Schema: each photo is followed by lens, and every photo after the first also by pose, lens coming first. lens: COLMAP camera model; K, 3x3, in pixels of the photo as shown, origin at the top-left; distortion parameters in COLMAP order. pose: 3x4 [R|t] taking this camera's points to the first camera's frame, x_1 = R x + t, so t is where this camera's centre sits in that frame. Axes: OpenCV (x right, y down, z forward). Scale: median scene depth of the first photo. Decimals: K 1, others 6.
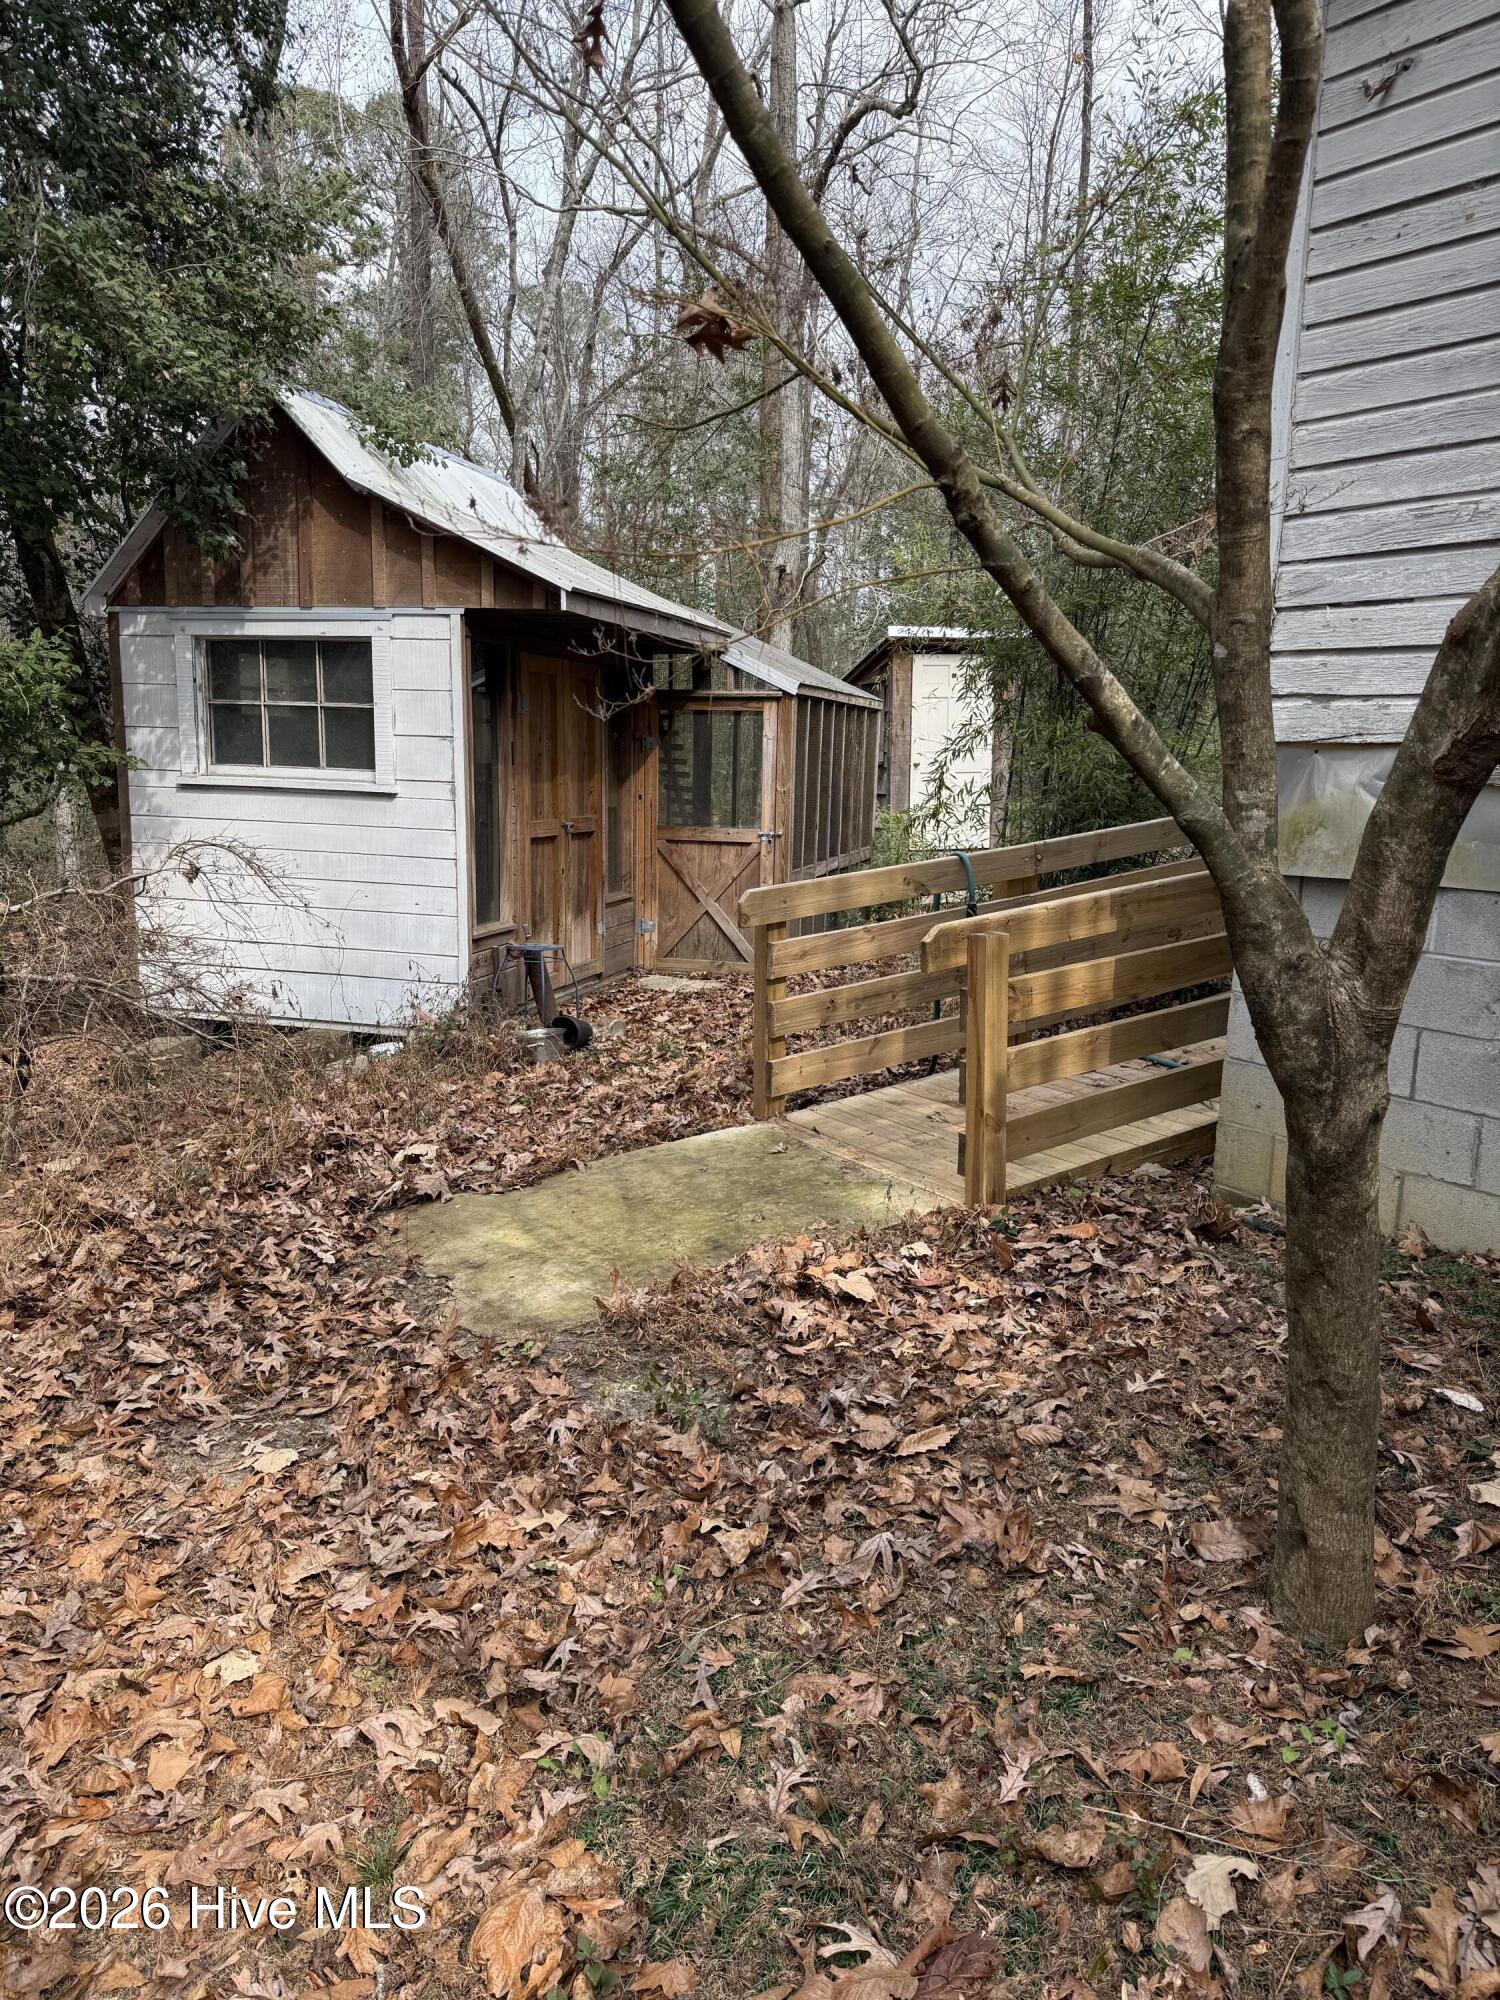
lens RADIAL K [[1382.7, 0, 764.4], [0, 1382.7, 1004.6], [0, 0, 1]] dist [0.017146, -0.019649]
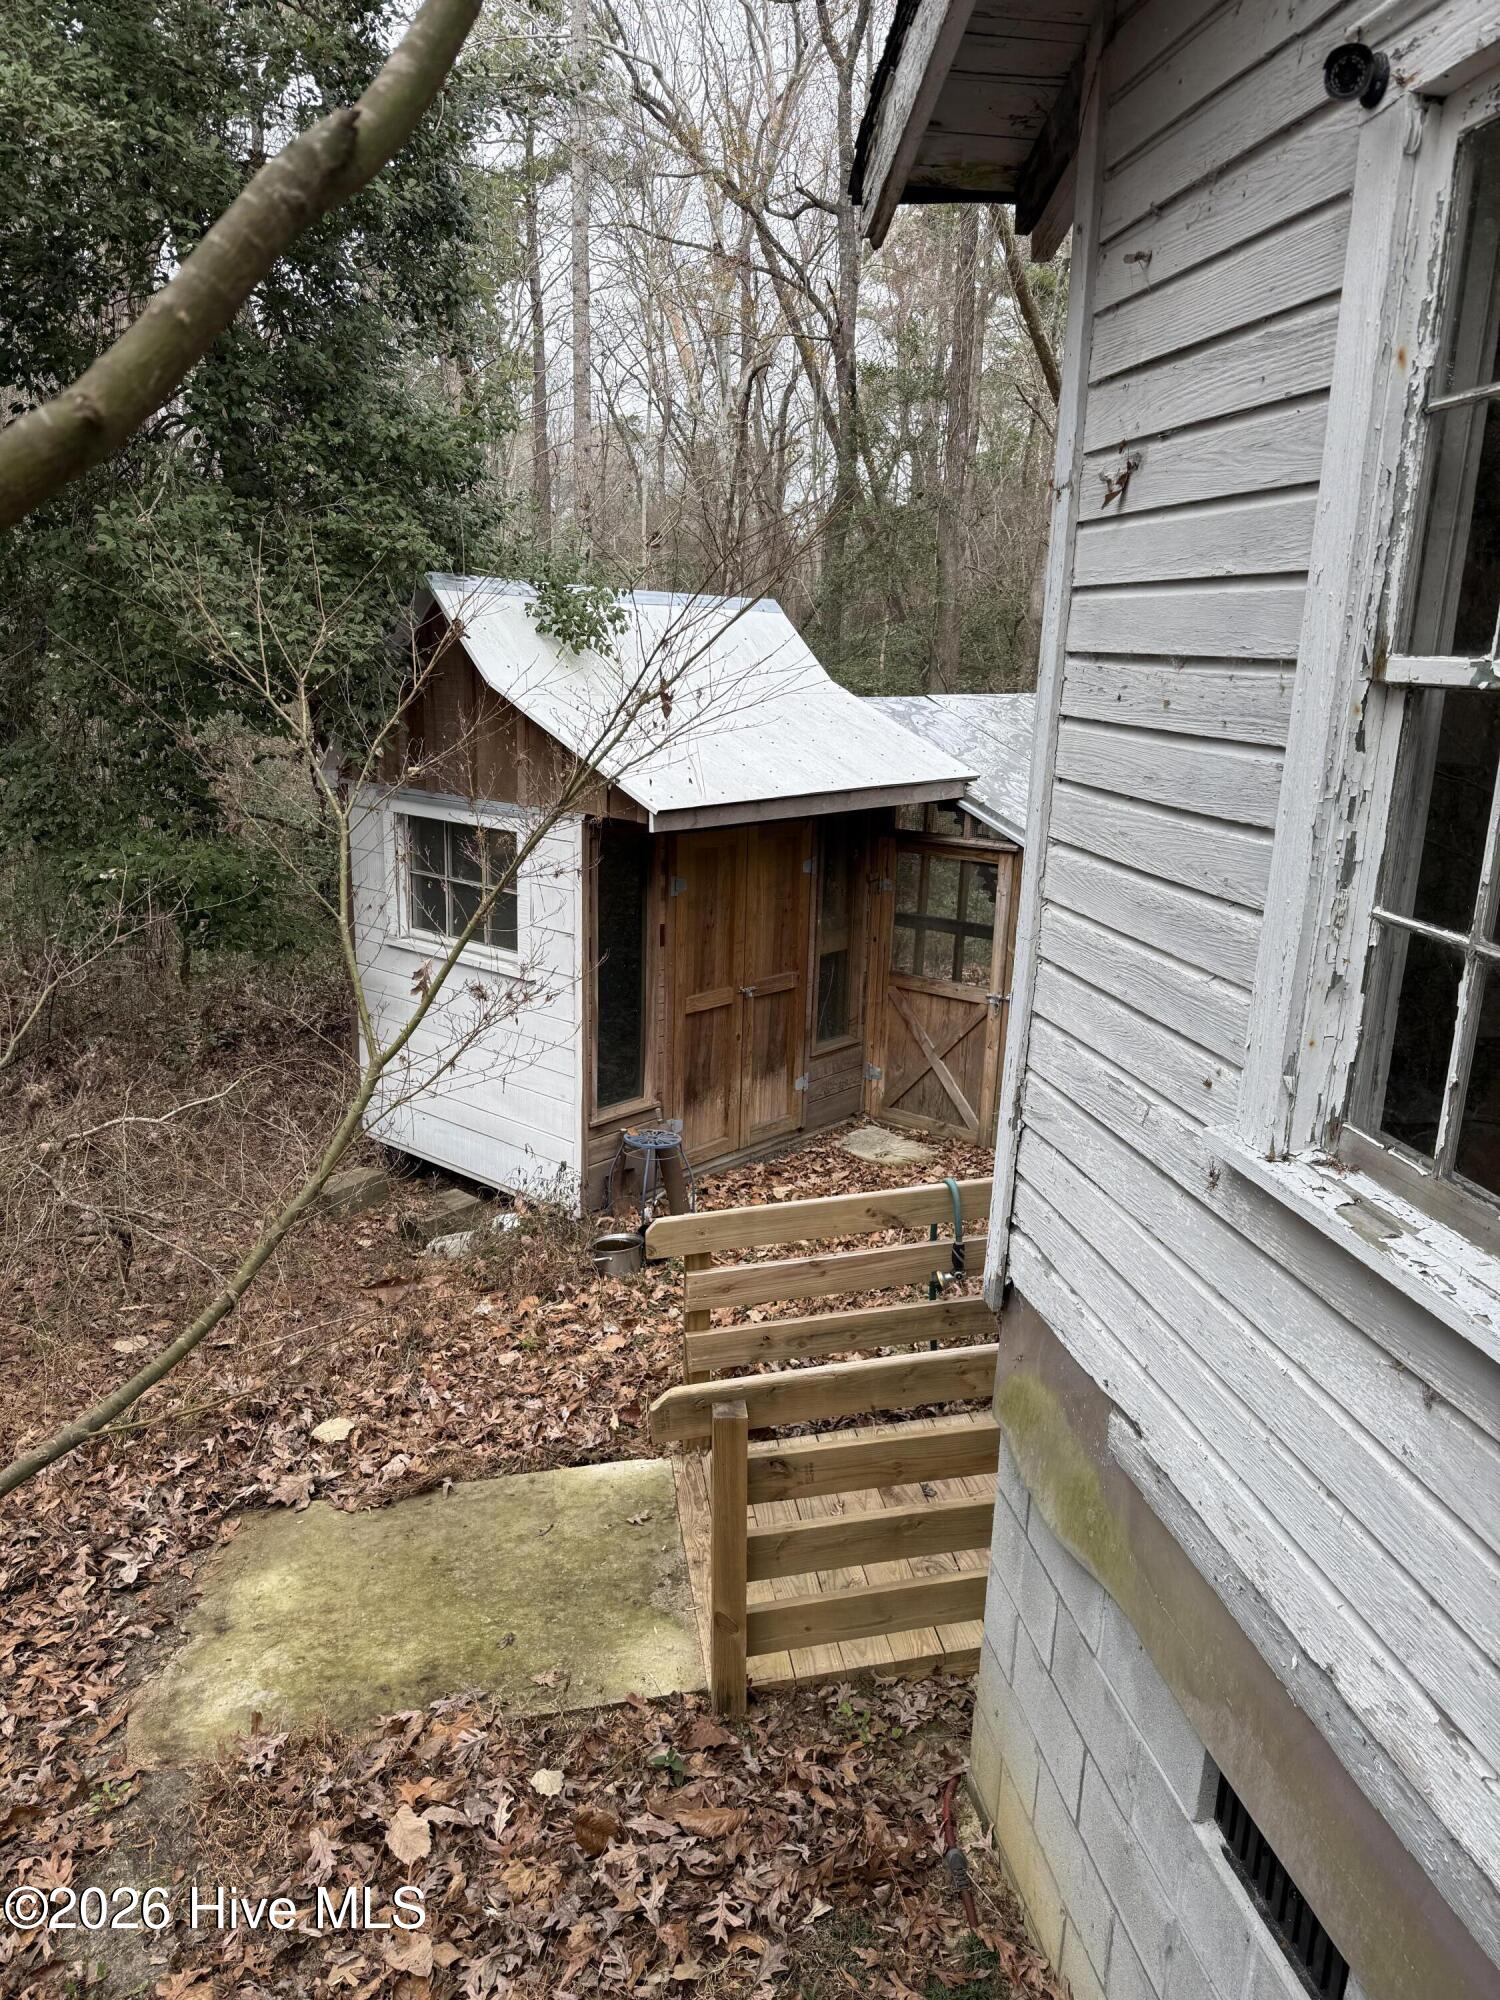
lens RADIAL K [[1382.7, 0, 741.2], [0, 1382.7, 986.1], [0, 0, 1]] dist [0.017146, -0.019649]
pose [[0.900714, 0.102647, -0.422110, 0.454766], [-0.086892, 0.994617, 0.056454, -0.327441], [0.425633, -0.014171, 0.904785, 0.207608]]
